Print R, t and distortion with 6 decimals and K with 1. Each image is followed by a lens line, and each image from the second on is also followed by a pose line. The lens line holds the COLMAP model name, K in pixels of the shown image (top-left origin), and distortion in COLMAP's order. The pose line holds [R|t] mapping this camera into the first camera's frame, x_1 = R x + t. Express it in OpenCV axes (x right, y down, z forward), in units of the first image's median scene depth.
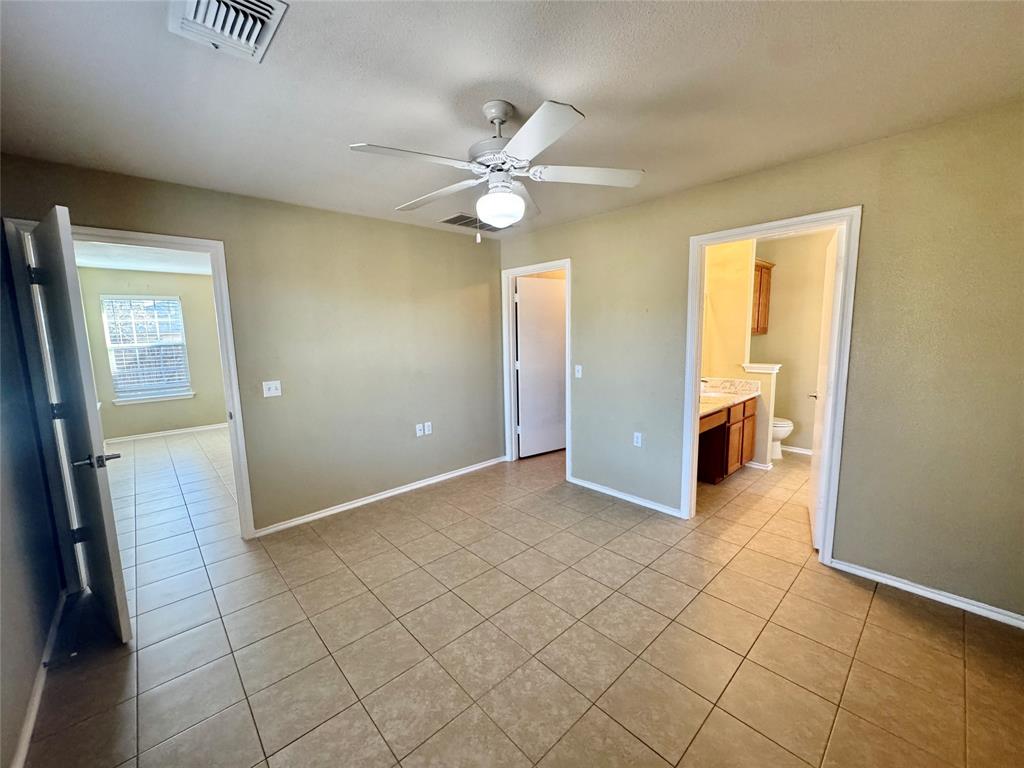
lens RADIAL K [[410.2, 0, 505.0], [0, 410.2, 387.3], [0, 0, 1]] dist [-0.002008, 0.000071]
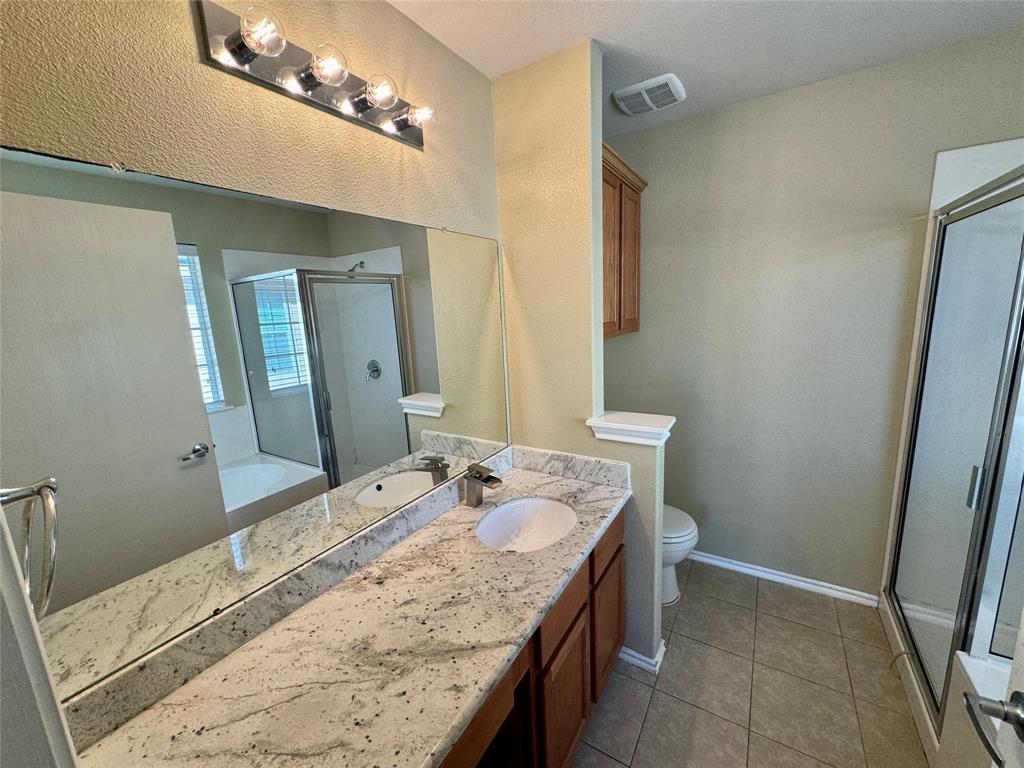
lens RADIAL K [[410.2, 0, 516.1], [0, 410.2, 383.6], [0, 0, 1]] dist [-0.002008, 0.000071]
pose [[0.961917, -0.077929, 0.261996, 0.620053], [0.067890, 0.996577, 0.047168, -0.167716], [-0.264775, -0.027584, 0.963916, 0.961394]]
